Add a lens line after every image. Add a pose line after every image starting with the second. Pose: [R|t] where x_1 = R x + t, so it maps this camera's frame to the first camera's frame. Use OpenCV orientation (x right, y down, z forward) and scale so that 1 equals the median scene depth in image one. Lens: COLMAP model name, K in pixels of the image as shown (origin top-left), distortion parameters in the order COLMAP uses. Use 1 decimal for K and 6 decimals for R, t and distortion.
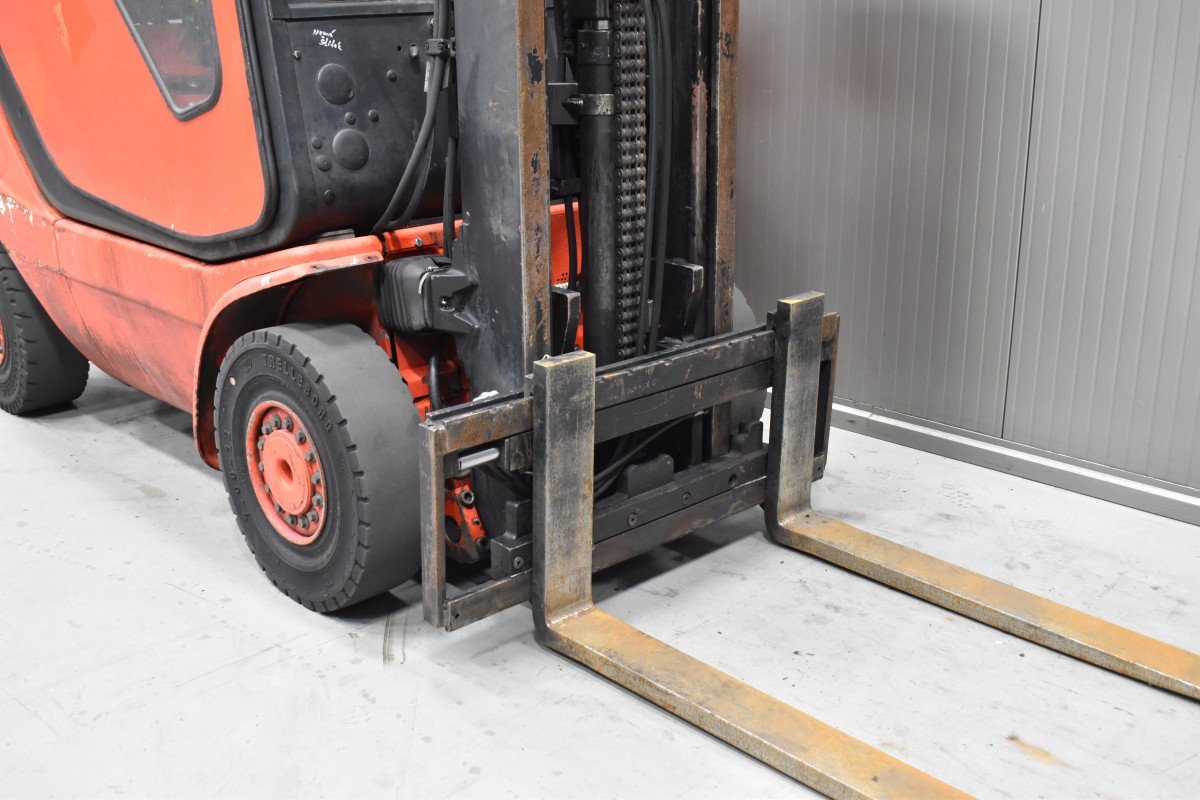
lens RADIAL K [[1308.9, 0, 600.0], [0, 1308.9, 400.0], [0, 0, 1]] dist [-0.062412, -0.001295]
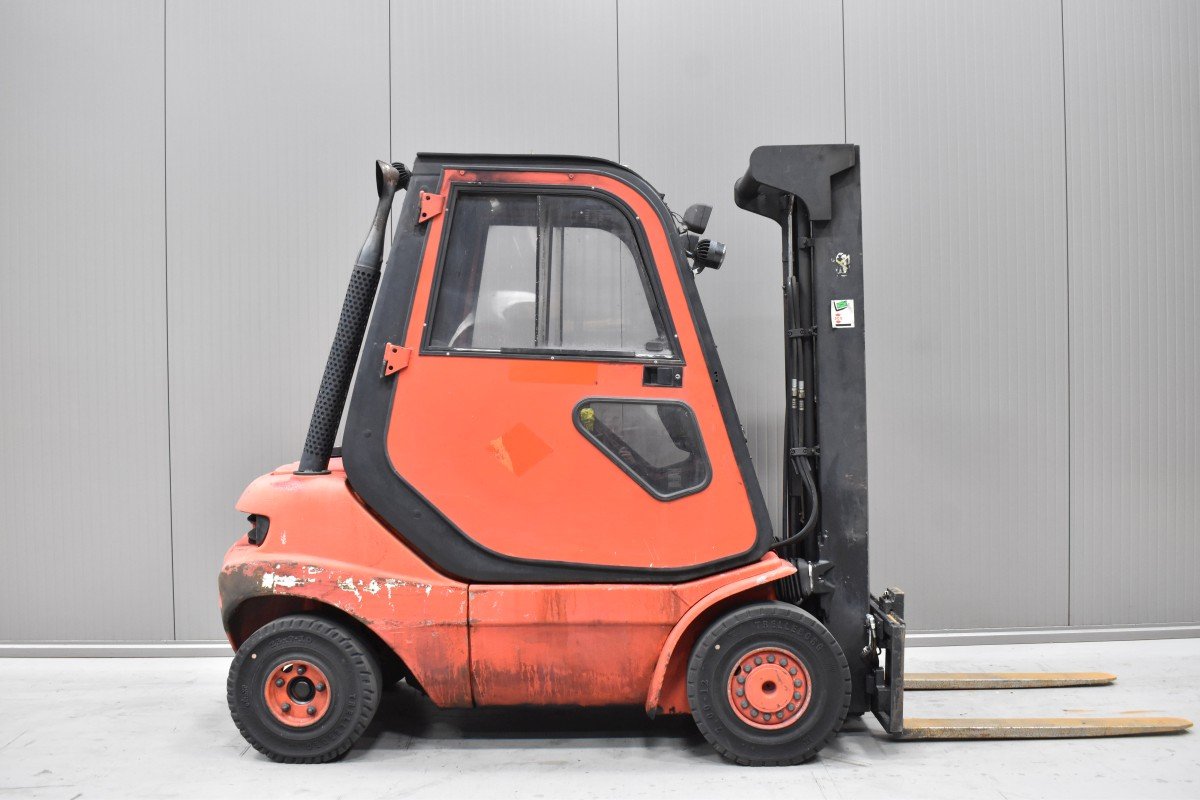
lens RADIAL K [[1114.0, 0, 600.0], [0, 1114.0, 400.0], [0, 0, 1]] dist [-0.081837, -0.001672]
pose [[0.712574, -0.021152, 0.701278, -1.490064], [0.229998, 0.951353, -0.205008, -0.063503], [-0.662826, 0.307376, 0.682775, 0.006589]]
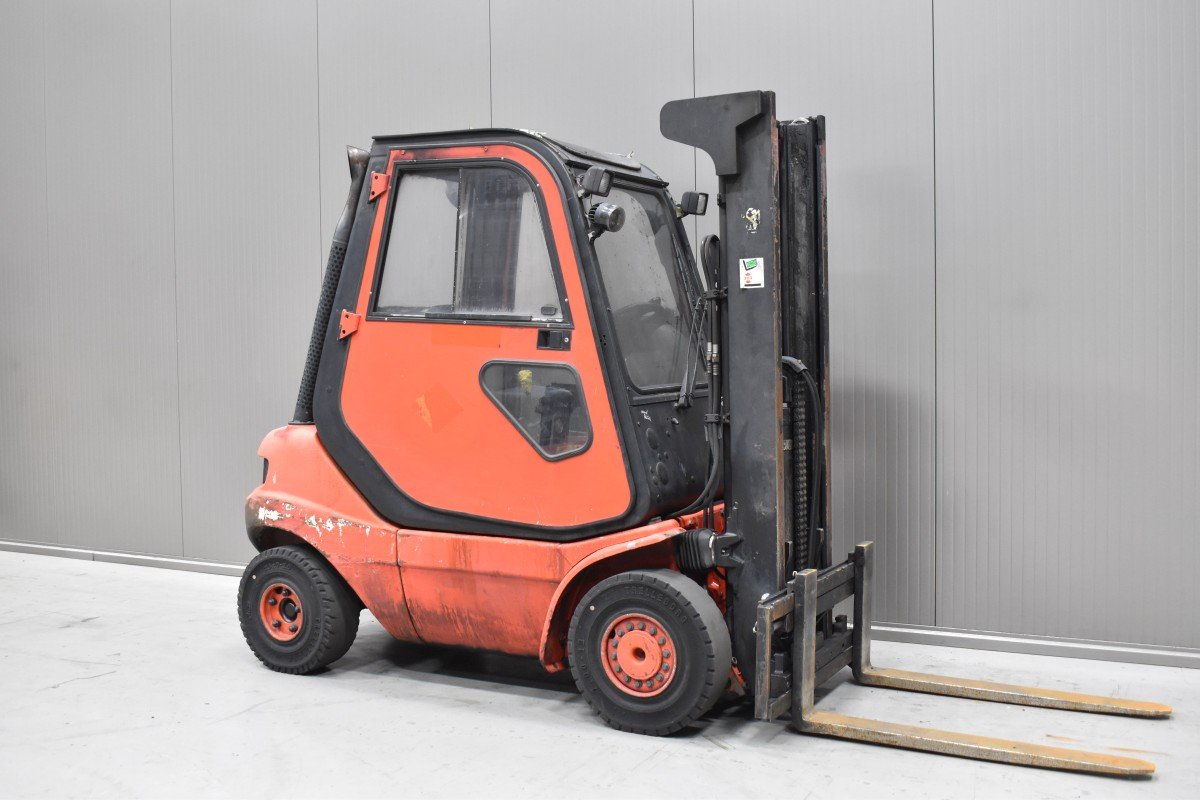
lens RADIAL K [[1236.6, 0, 600.0], [0, 1236.6, 400.0], [0, 0, 1]] dist [-0.072928, -0.002998]
pose [[0.955723, -0.023306, 0.293343, -0.790507], [0.101259, 0.962028, -0.253472, 0.144623], [-0.276297, 0.271952, 0.921793, -0.625704]]
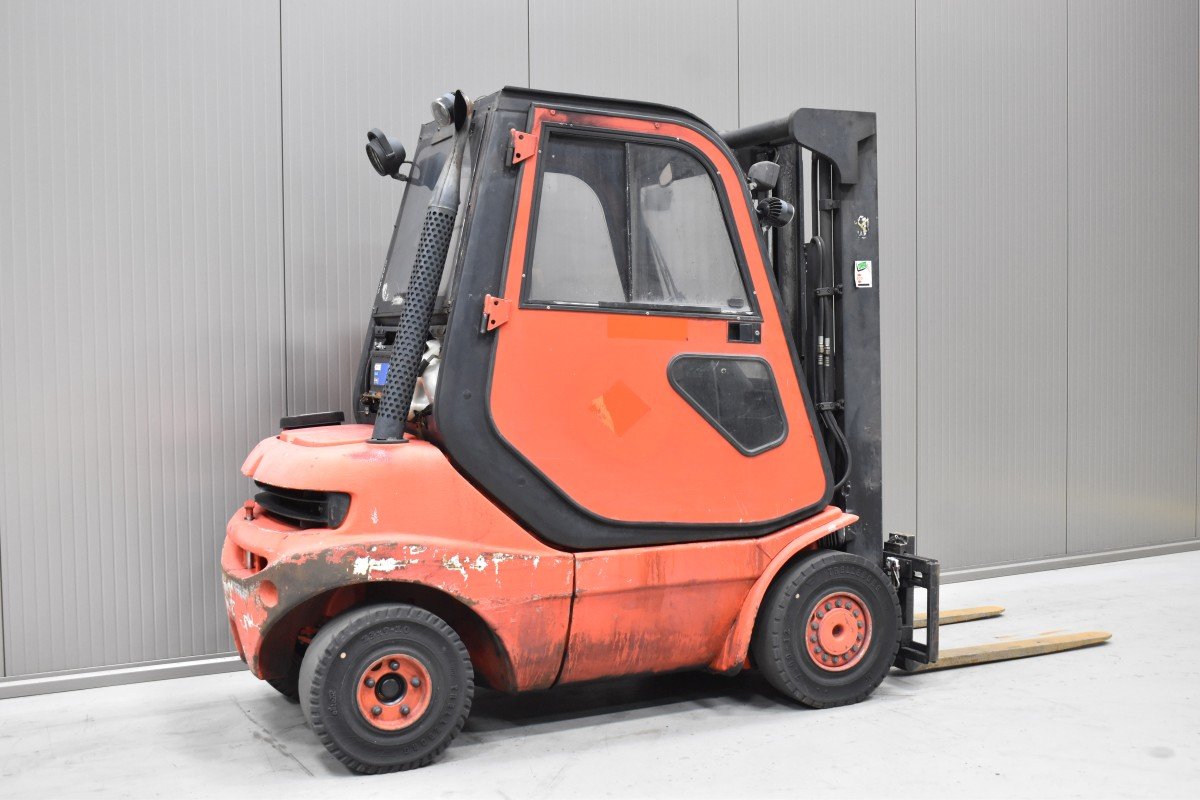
lens RADIAL K [[1348.8, 0, 600.0], [0, 1348.8, 400.0], [0, 0, 1]] dist [-0.058618, -0.013723]
pose [[0.318161, -0.046347, 0.946903, -2.200446], [0.306541, 0.950180, -0.056491, -0.259822], [-0.897110, 0.308238, 0.316517, 0.615084]]
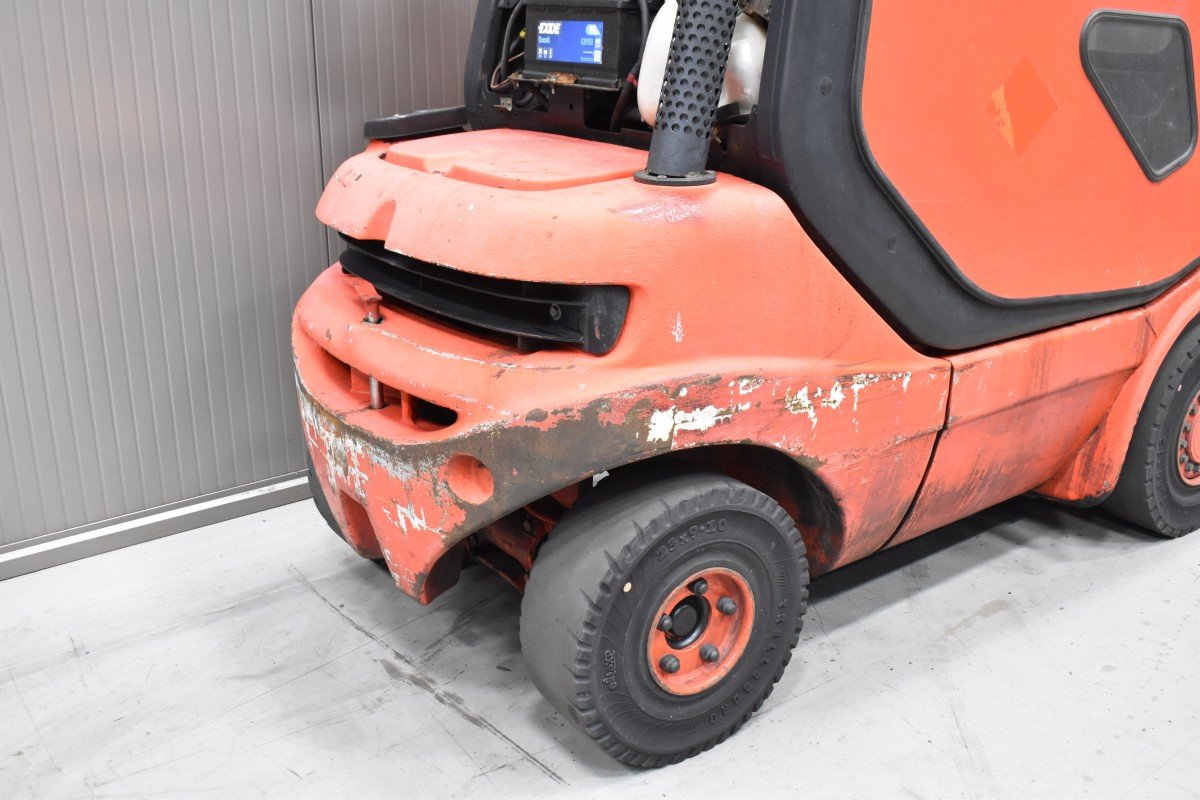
lens RADIAL K [[1236.6, 0, 600.0], [0, 1236.6, 400.0], [0, 0, 1]] dist [-0.072928, -0.002998]
pose [[0.141649, -0.313977, 0.938805, -1.482300], [0.314094, 0.913618, 0.258162, -0.482738], [-0.938765, 0.258305, 0.228031, 1.318113]]
